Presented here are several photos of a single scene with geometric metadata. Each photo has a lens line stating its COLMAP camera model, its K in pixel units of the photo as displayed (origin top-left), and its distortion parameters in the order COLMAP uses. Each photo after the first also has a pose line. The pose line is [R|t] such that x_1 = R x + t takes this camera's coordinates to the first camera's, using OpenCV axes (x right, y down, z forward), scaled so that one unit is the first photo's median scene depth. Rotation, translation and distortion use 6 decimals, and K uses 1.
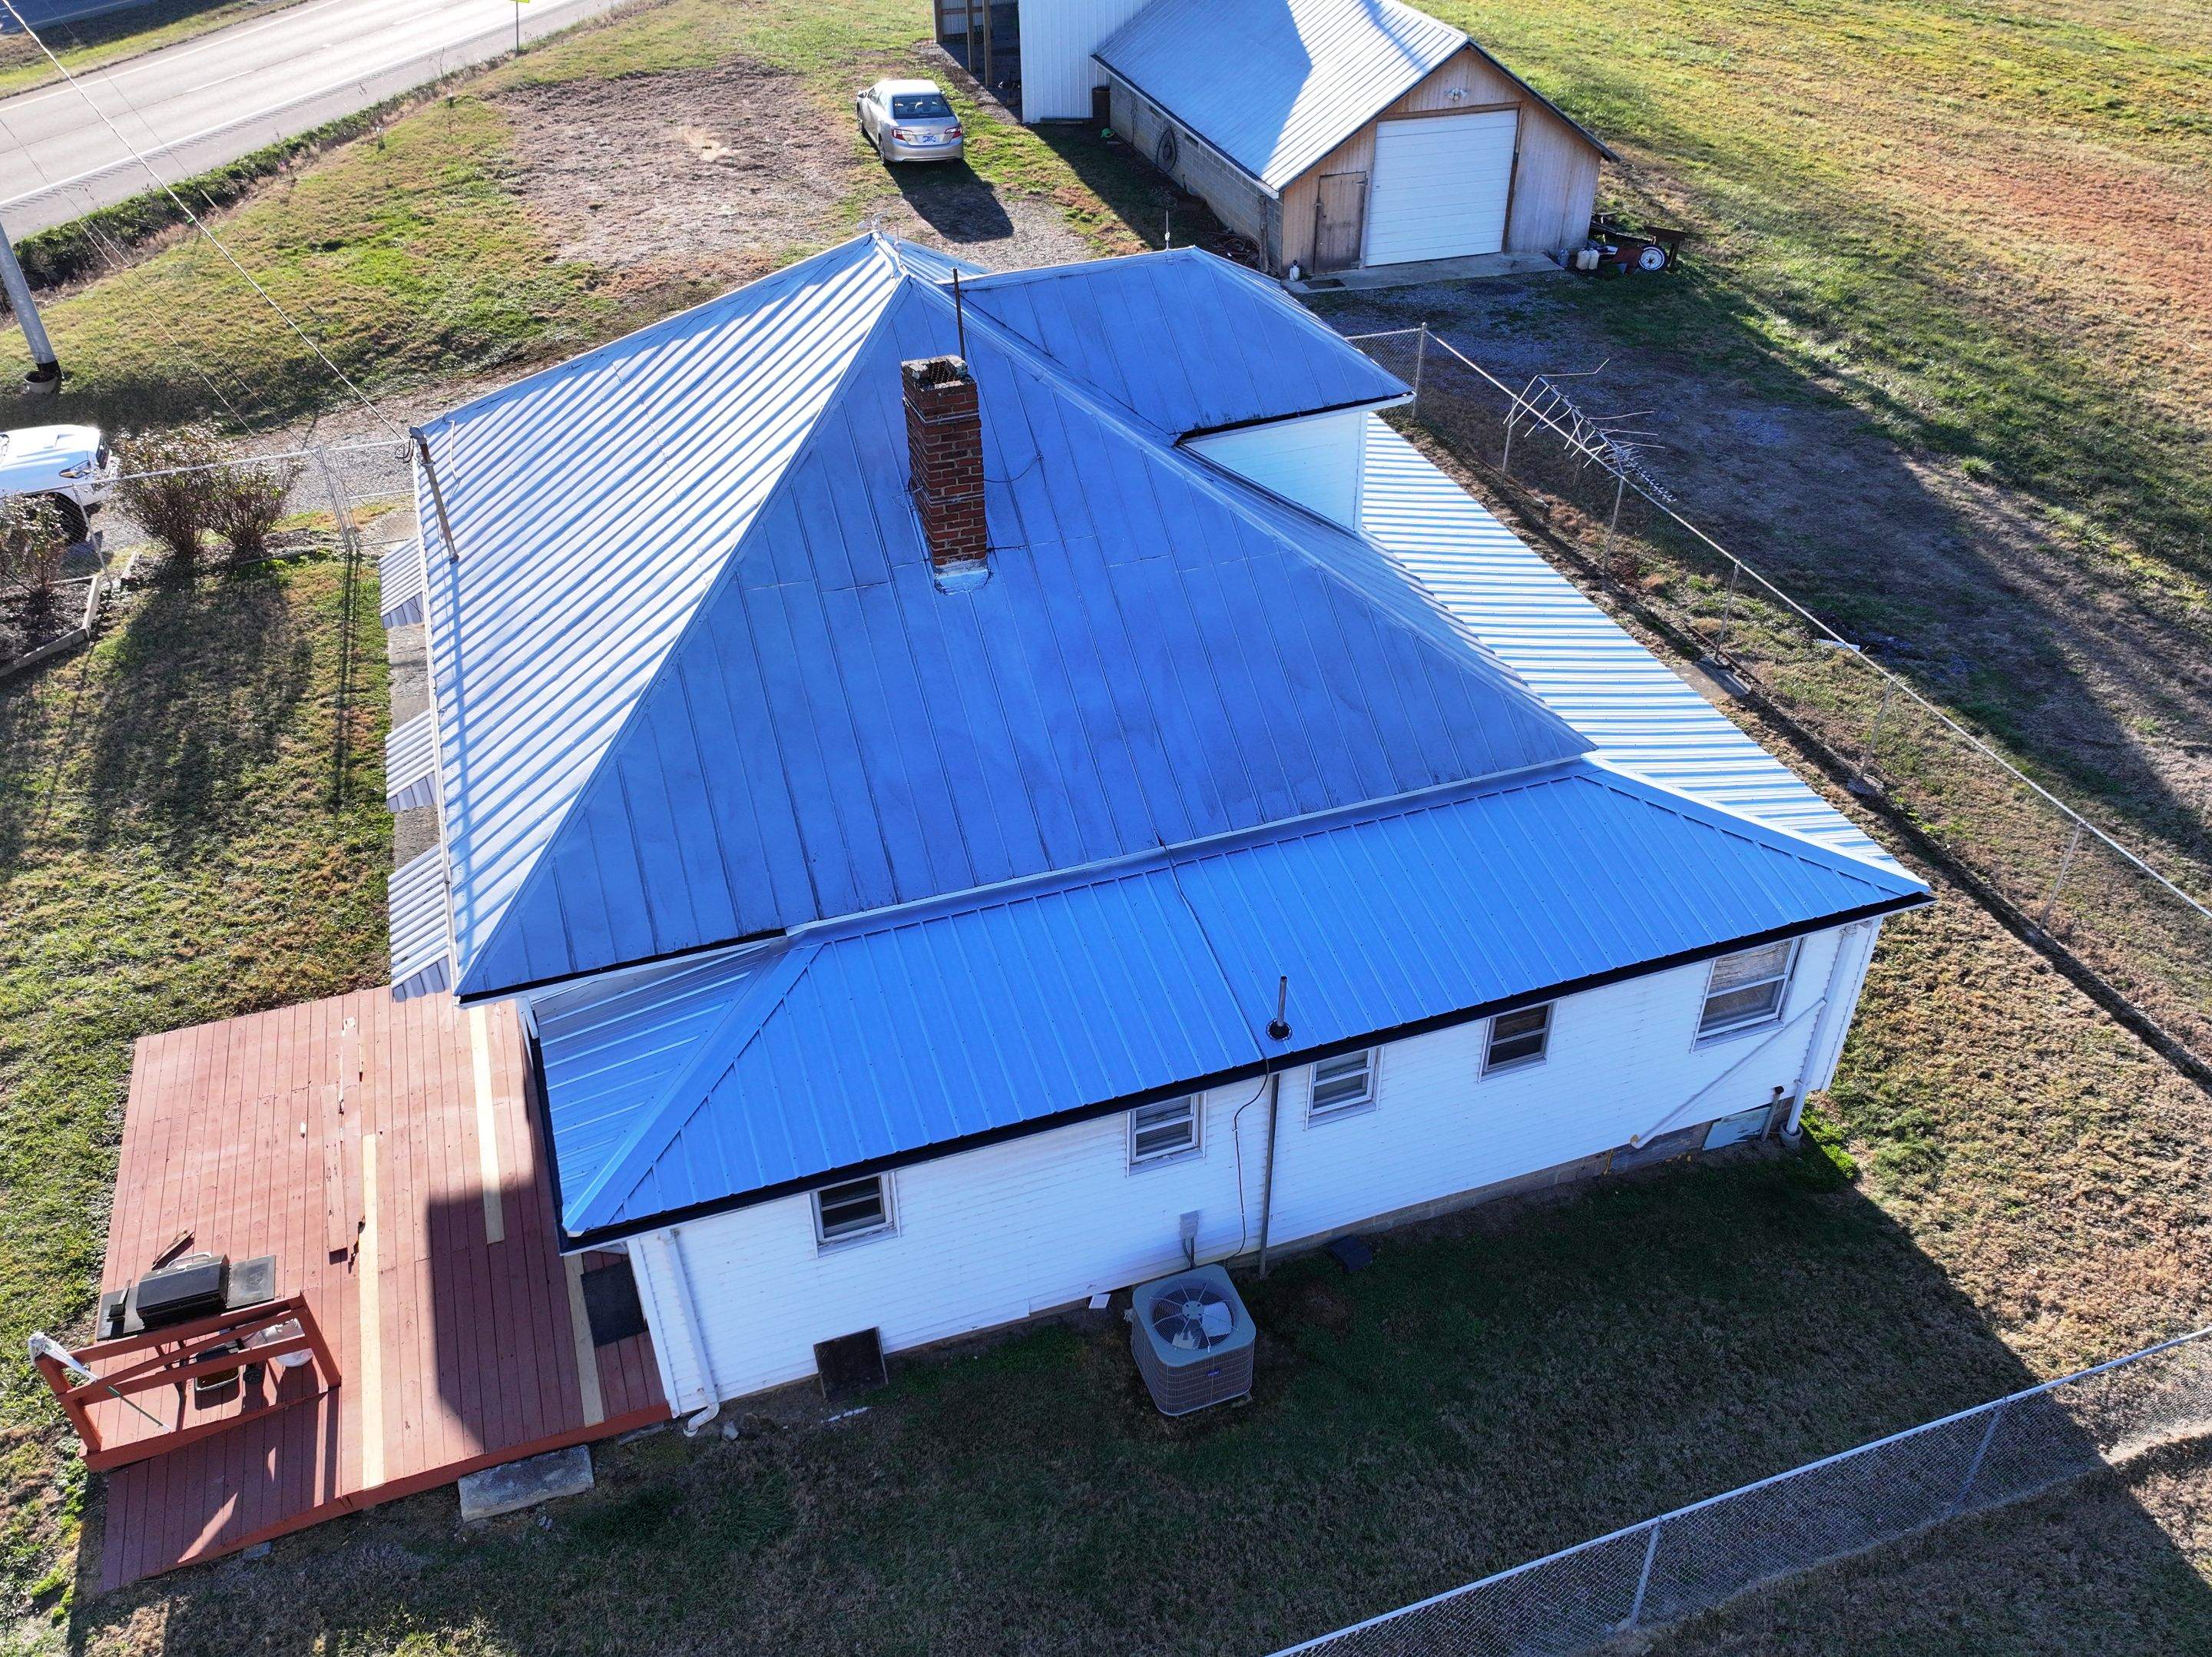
lens RADIAL K [[1786.3, 0, 1103.5], [0, 1786.3, 828.0], [0, 0, 1]] dist [0.000424, 0.011446]
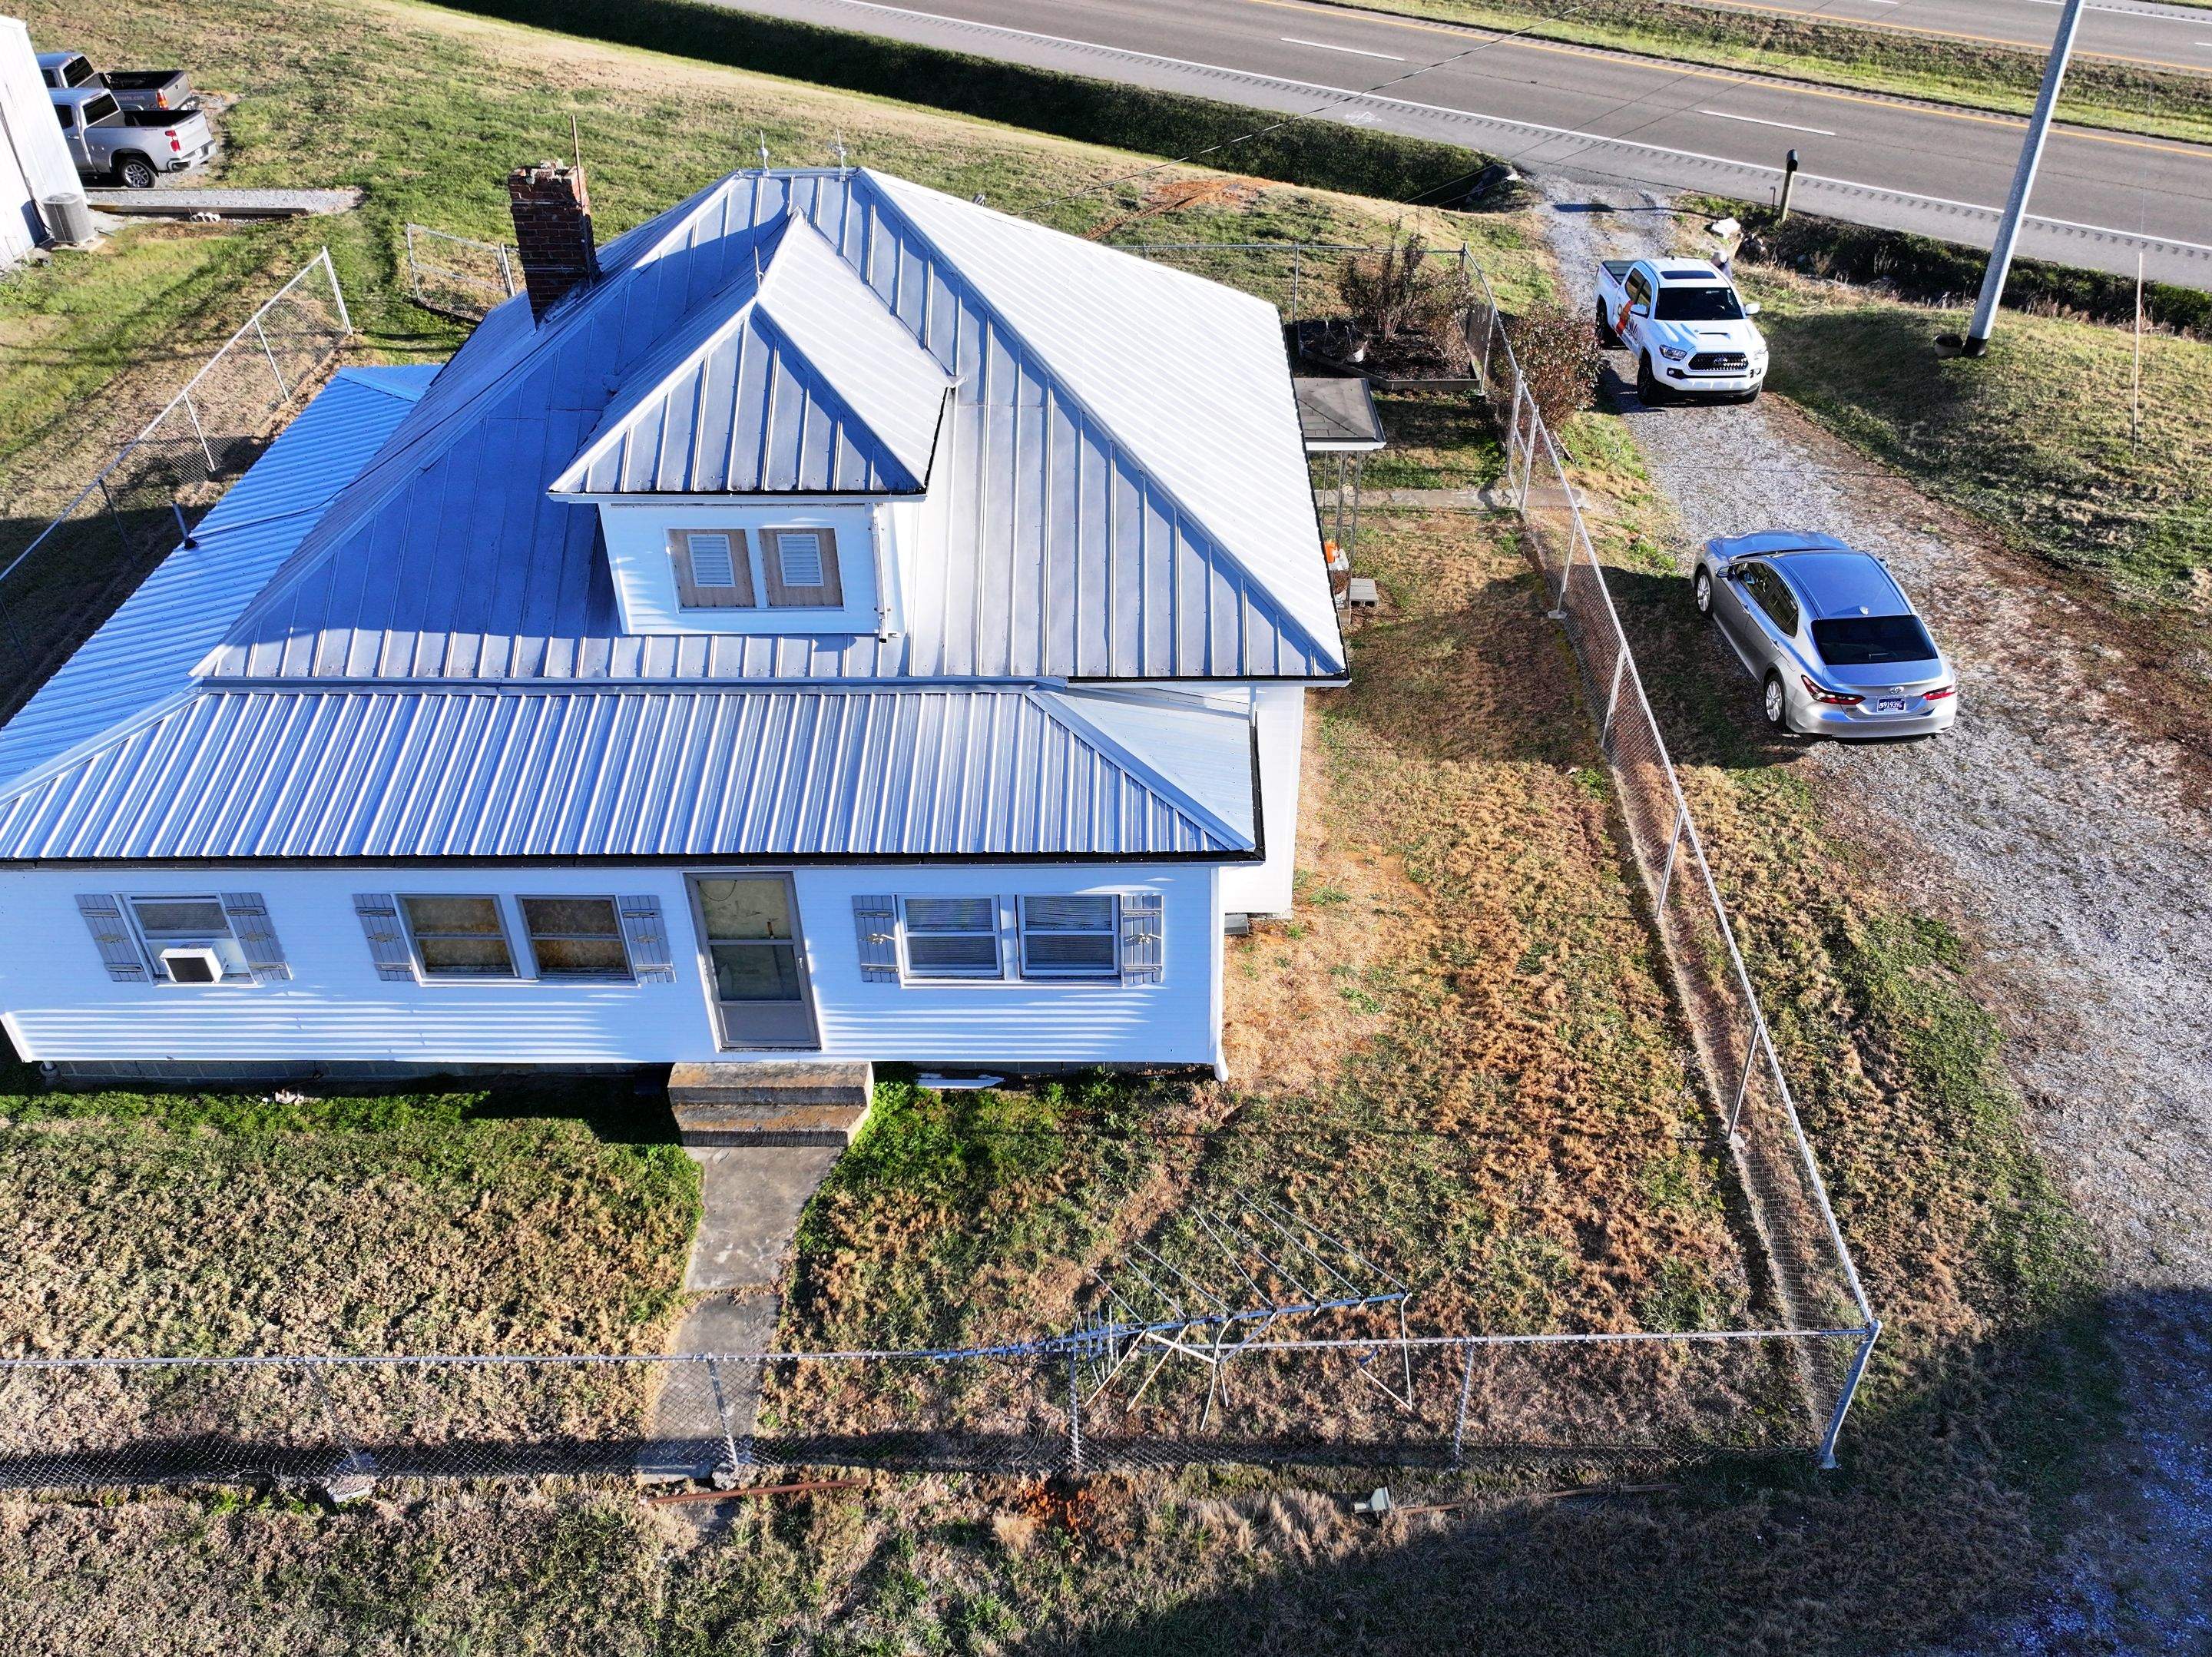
lens RADIAL K [[1786.3, 0, 1106.3], [0, 1786.3, 830.9], [0, 0, 1]] dist [0.000424, 0.011446]
pose [[-0.347311, 0.562244, -0.750504, 0.855978], [-0.537435, 0.536505, 0.650635, -0.896488], [0.768465, 0.629320, 0.115836, 1.231783]]
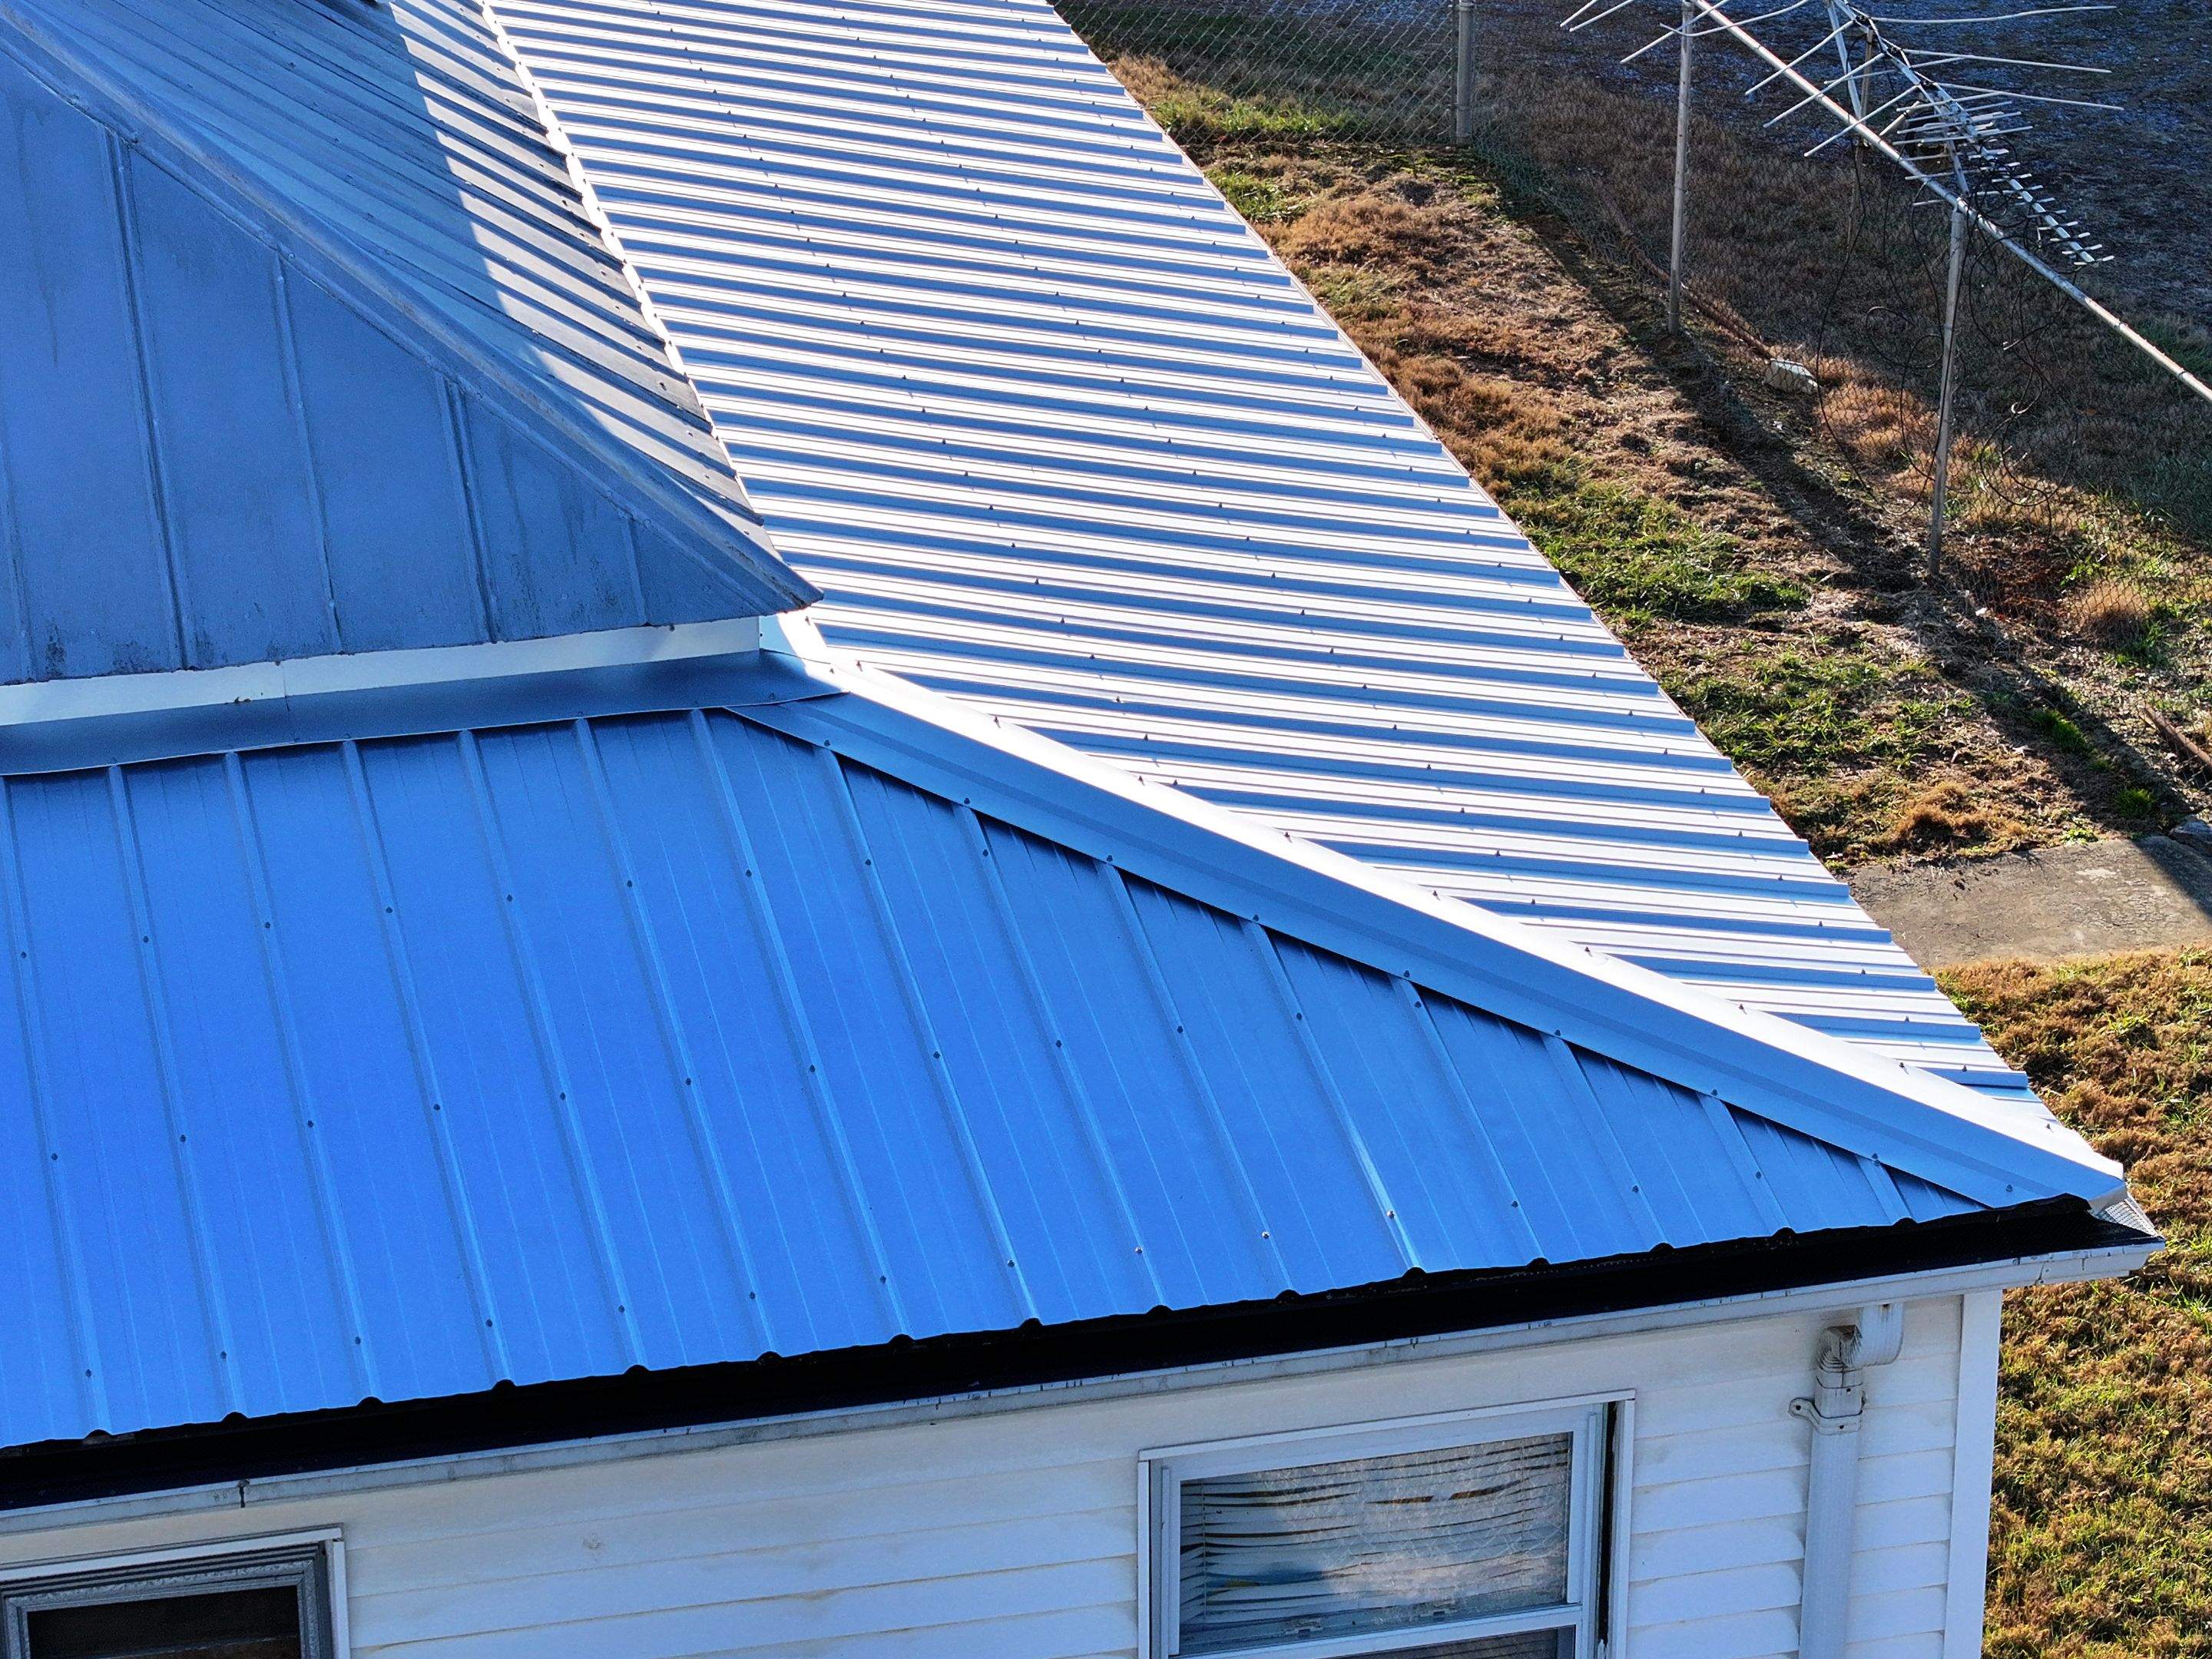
lens RADIAL K [[5691.9, 0, 1104.7], [0, 5691.9, 828.3], [0, 0, 1]] dist [-0.161877, 0.000000]
pose [[0.995822, 0.040756, -0.081721, 0.340733], [-0.057919, 0.973747, -0.220141, 0.132059], [0.070604, 0.223955, 0.972039, 0.261961]]
